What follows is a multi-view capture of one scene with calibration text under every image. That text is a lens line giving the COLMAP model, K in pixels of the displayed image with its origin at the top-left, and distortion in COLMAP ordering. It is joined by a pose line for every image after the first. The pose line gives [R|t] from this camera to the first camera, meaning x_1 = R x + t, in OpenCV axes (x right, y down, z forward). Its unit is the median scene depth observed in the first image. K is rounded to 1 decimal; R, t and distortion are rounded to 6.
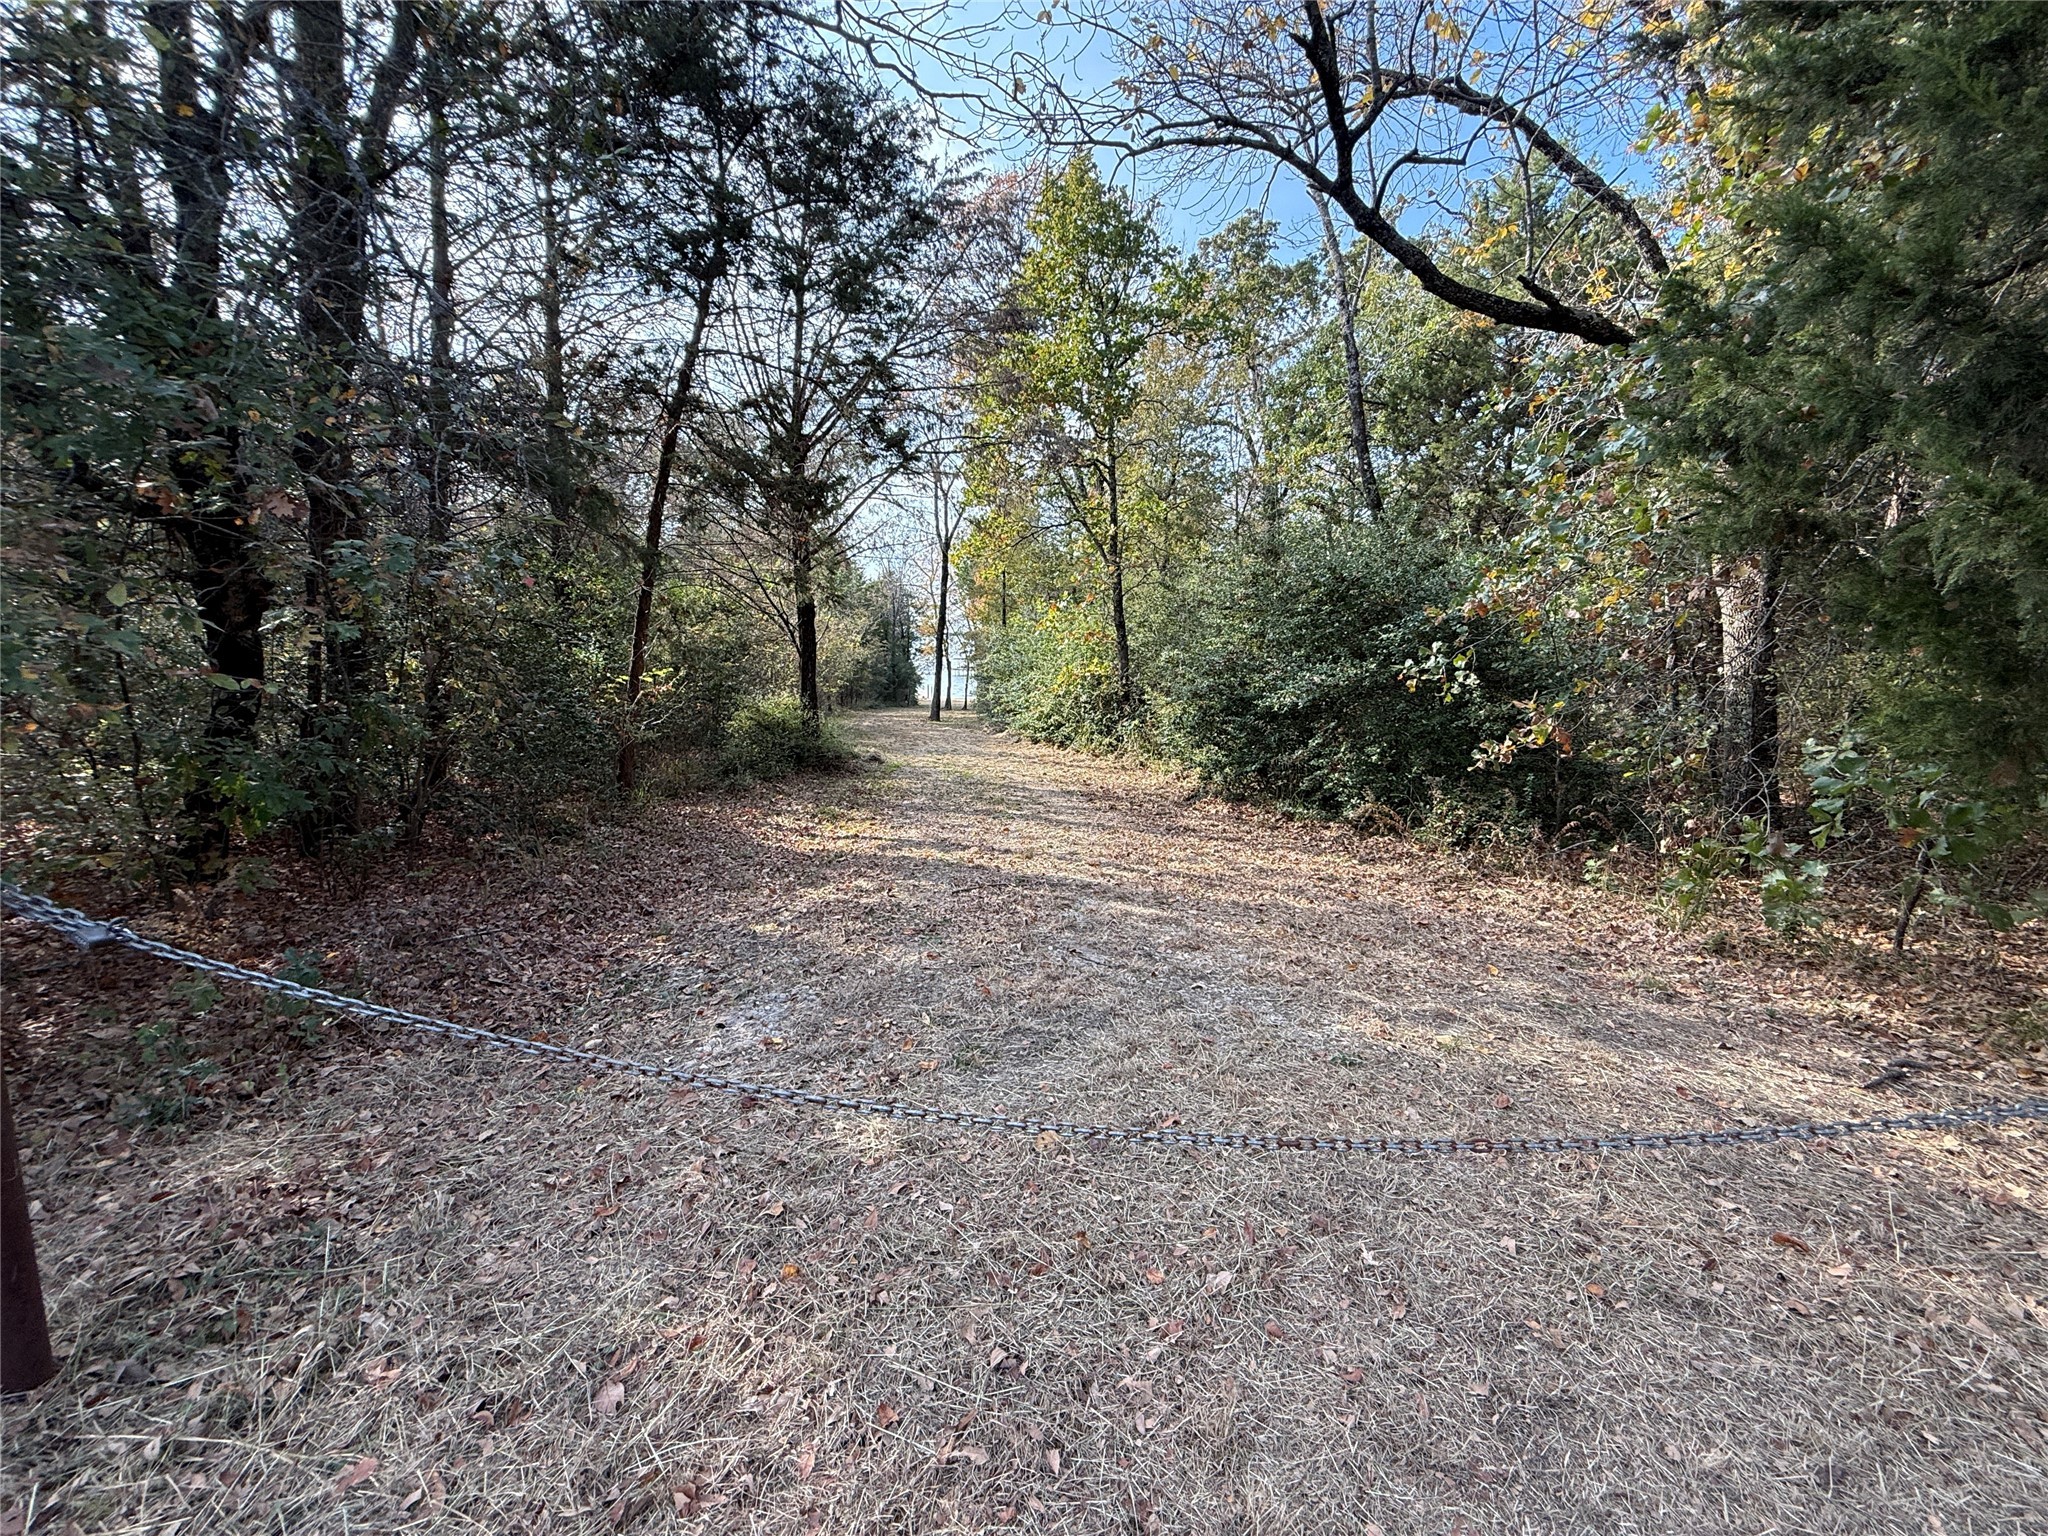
lens RADIAL K [[817.3, 0, 1016.8], [0, 817.3, 766.6], [0, 0, 1]] dist [-0.000154, 0.000134]
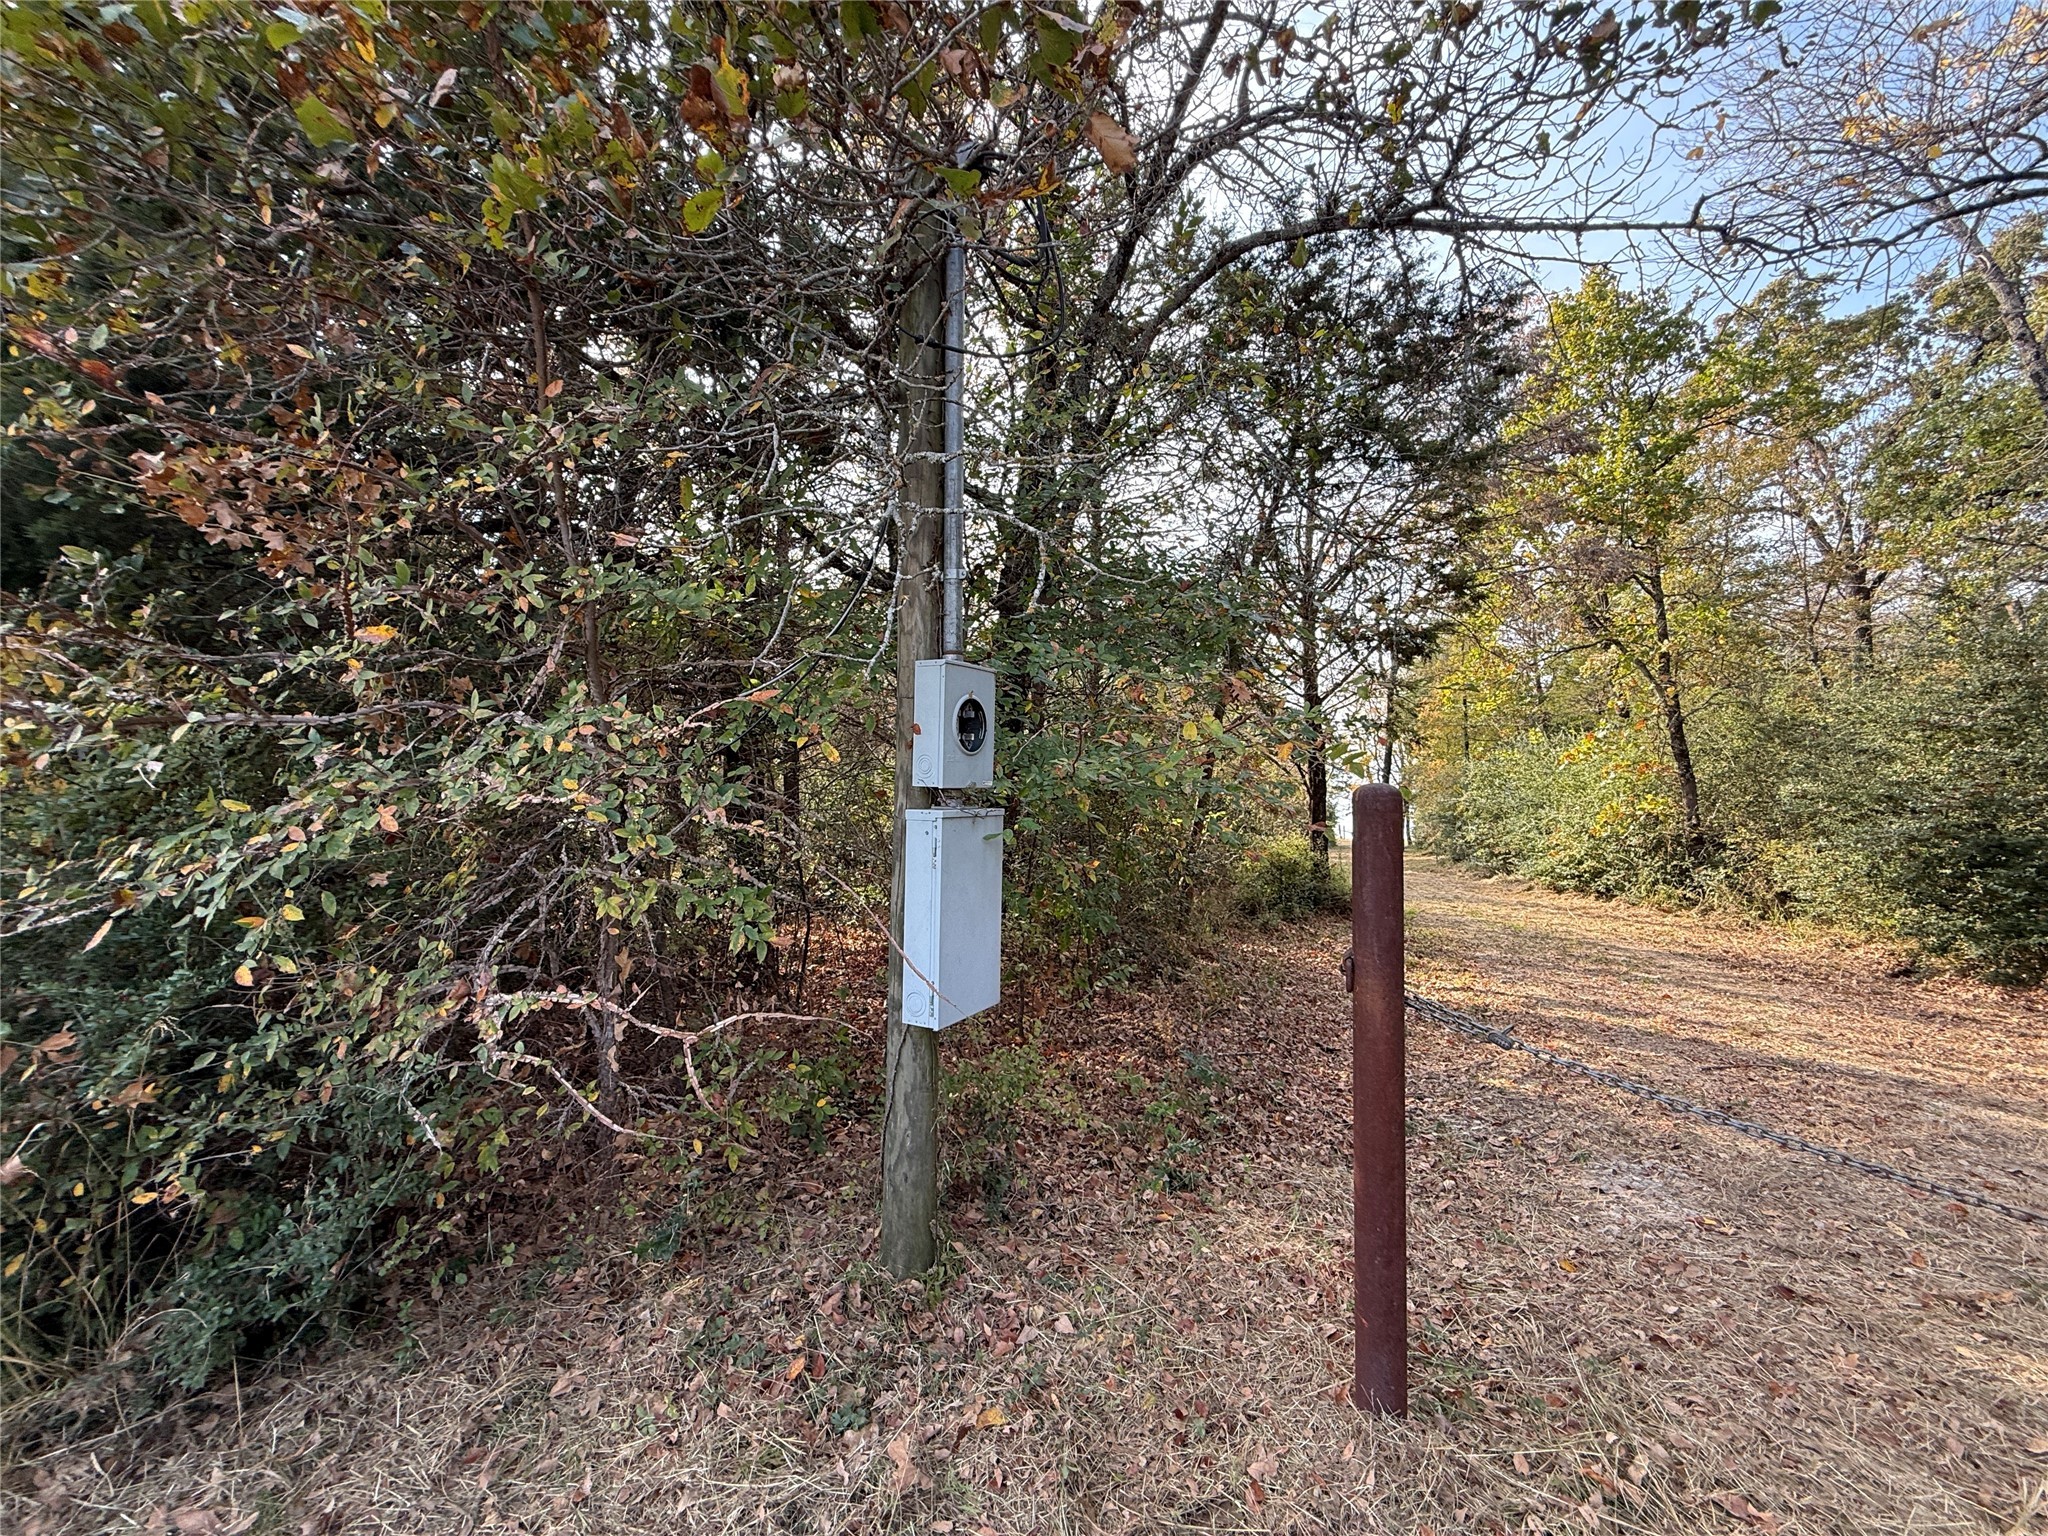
lens RADIAL K [[817.3, 0, 1016.8], [0, 817.3, 766.6], [0, 0, 1]] dist [-0.000154, 0.000134]
pose [[0.891959, -0.034497, -0.450798, -0.112506], [-0.042447, 0.986291, -0.159464, 0.002521], [0.450120, 0.161370, 0.878267, -0.047784]]
